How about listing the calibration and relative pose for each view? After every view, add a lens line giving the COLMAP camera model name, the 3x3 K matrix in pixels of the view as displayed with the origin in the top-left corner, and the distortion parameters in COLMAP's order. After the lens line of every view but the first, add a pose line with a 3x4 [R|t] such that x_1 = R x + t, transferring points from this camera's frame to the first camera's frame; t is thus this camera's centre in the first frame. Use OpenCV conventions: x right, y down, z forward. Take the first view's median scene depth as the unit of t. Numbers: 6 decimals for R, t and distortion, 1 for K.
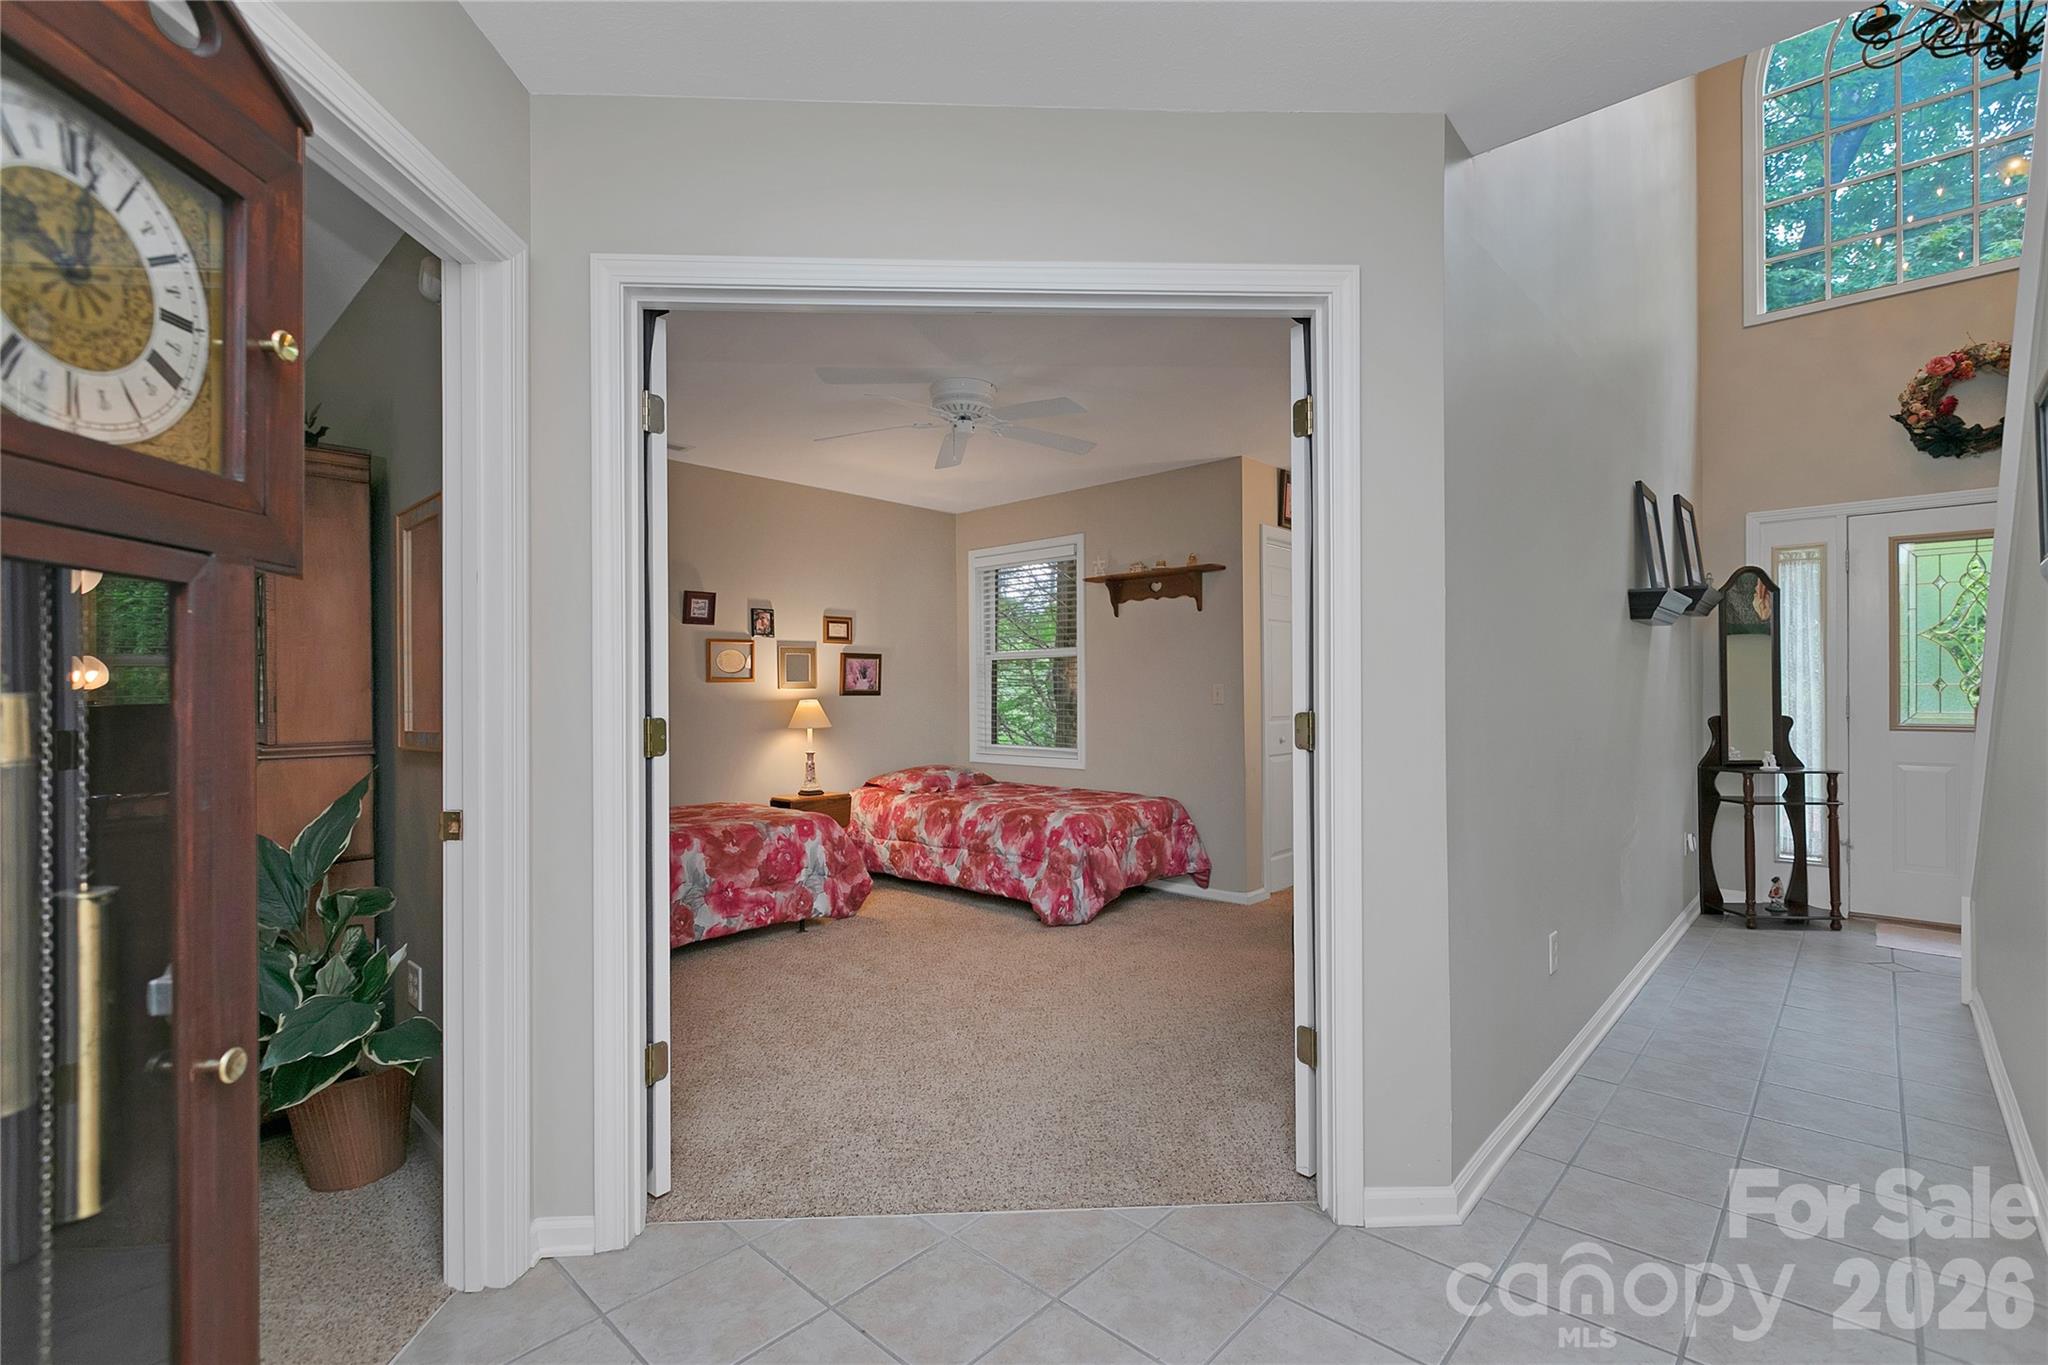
lens RADIAL K [[915.8, 0, 1031.2], [0, 915.8, 674.3], [0, 0, 1]] dist [0.002179, 0.000264]
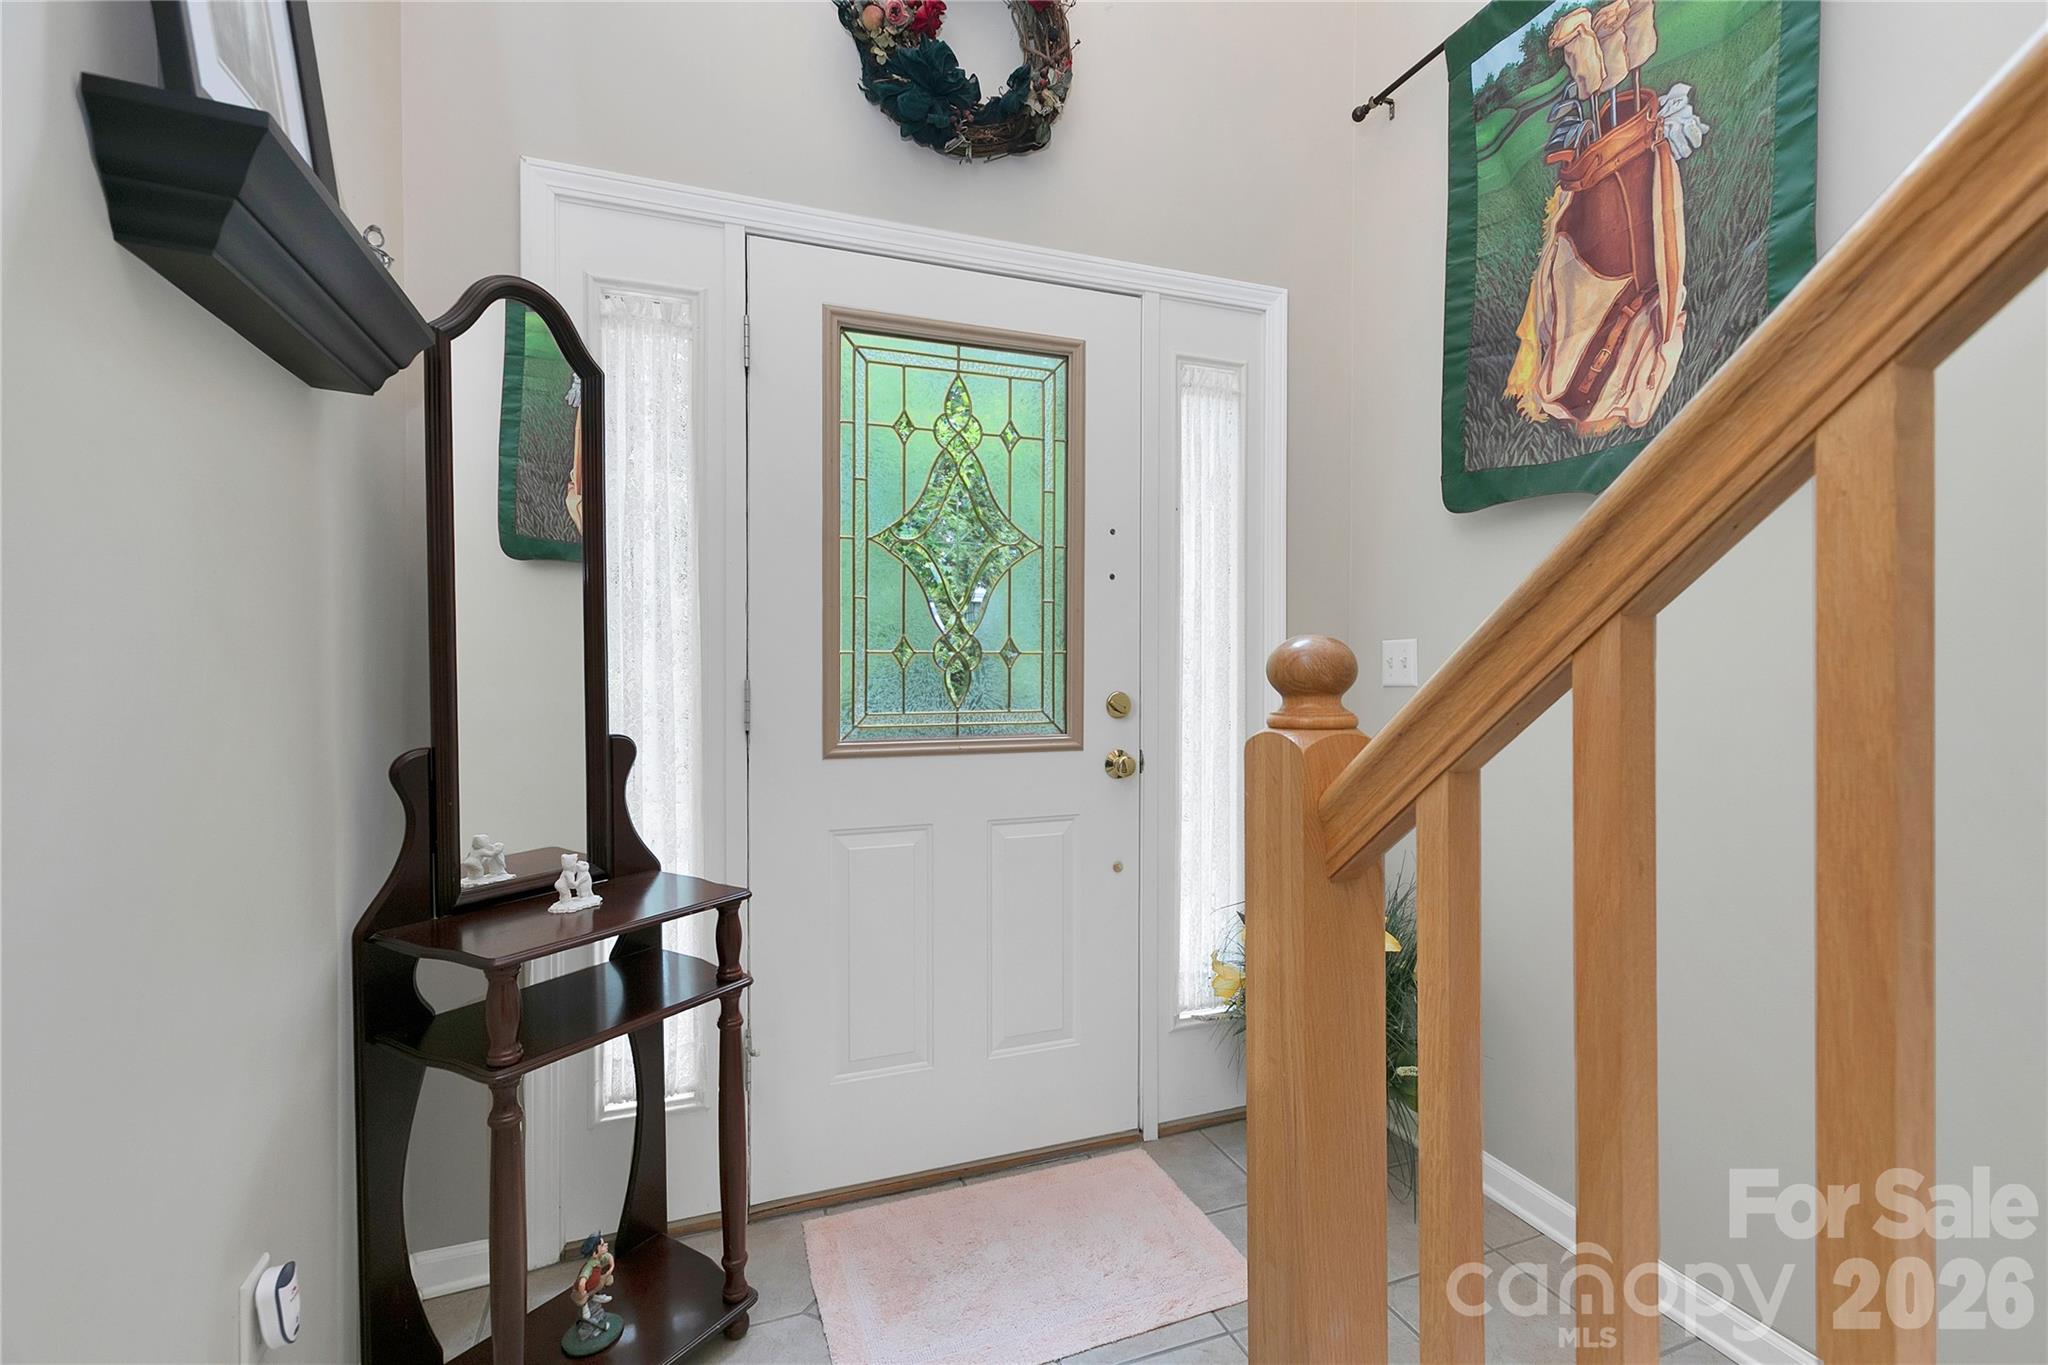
lens RADIAL K [[915.8, 0, 1031.2], [0, 915.8, 674.3], [0, 0, 1]] dist [0.002179, 0.000264]
pose [[0.450701, -0.001610, 0.892674, 0.564727], [-0.000858, 0.999997, 0.002237, 0.019758], [-0.892675, -0.001774, 0.450698, 0.680827]]
